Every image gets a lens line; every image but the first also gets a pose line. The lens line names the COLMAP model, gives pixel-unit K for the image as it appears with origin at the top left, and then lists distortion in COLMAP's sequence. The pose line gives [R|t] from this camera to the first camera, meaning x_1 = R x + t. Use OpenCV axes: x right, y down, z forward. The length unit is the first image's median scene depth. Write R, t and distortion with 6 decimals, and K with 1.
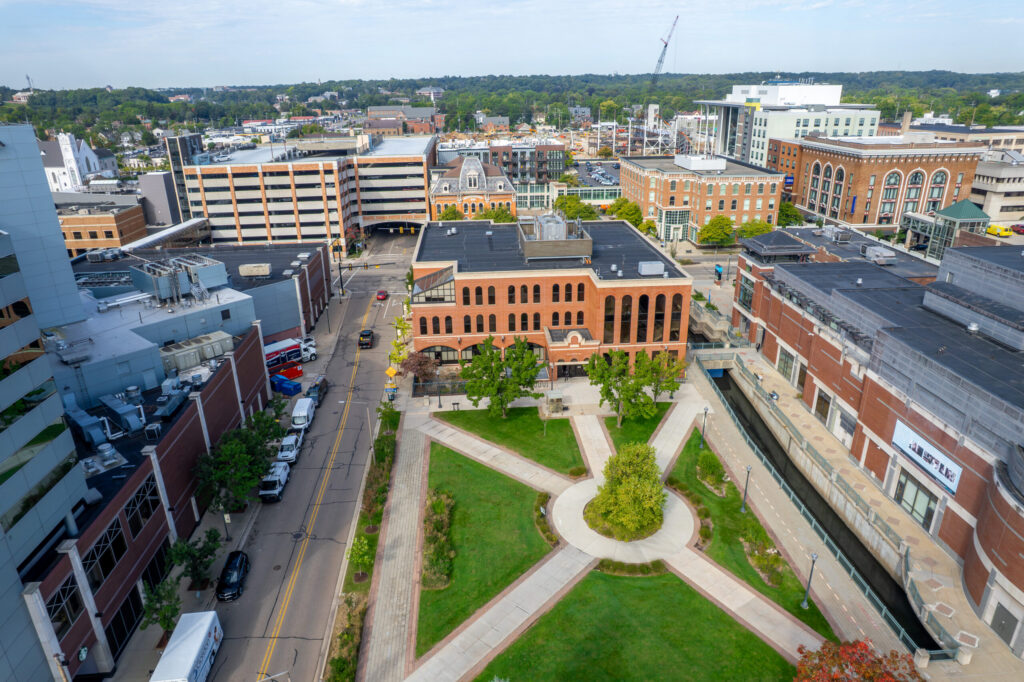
lens RADIAL K [[655.1, 0, 509.6], [0, 655.1, 339.5], [0, 0, 1]] dist [-0.060811, 0.043668]
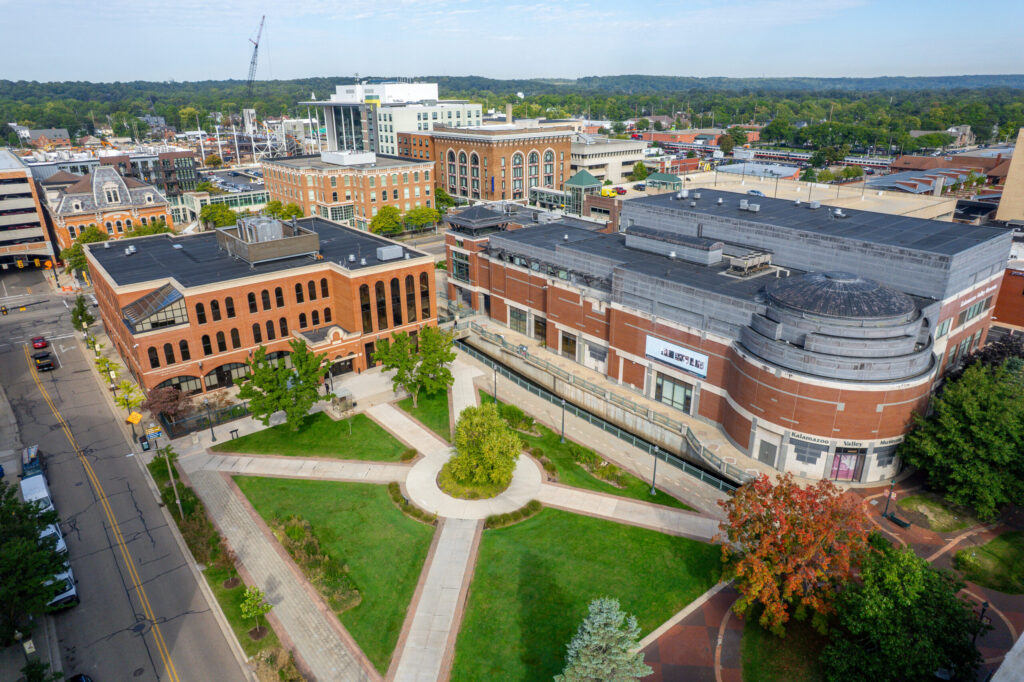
lens RADIAL K [[655.1, 0, 515.9], [0, 655.1, 341.7], [0, 0, 1]] dist [-0.060811, 0.043668]
pose [[0.822500, -0.205213, 0.530454, -0.190455], [0.207302, 0.976650, 0.056396, 0.009364], [-0.529641, 0.063578, 0.845836, 0.049452]]
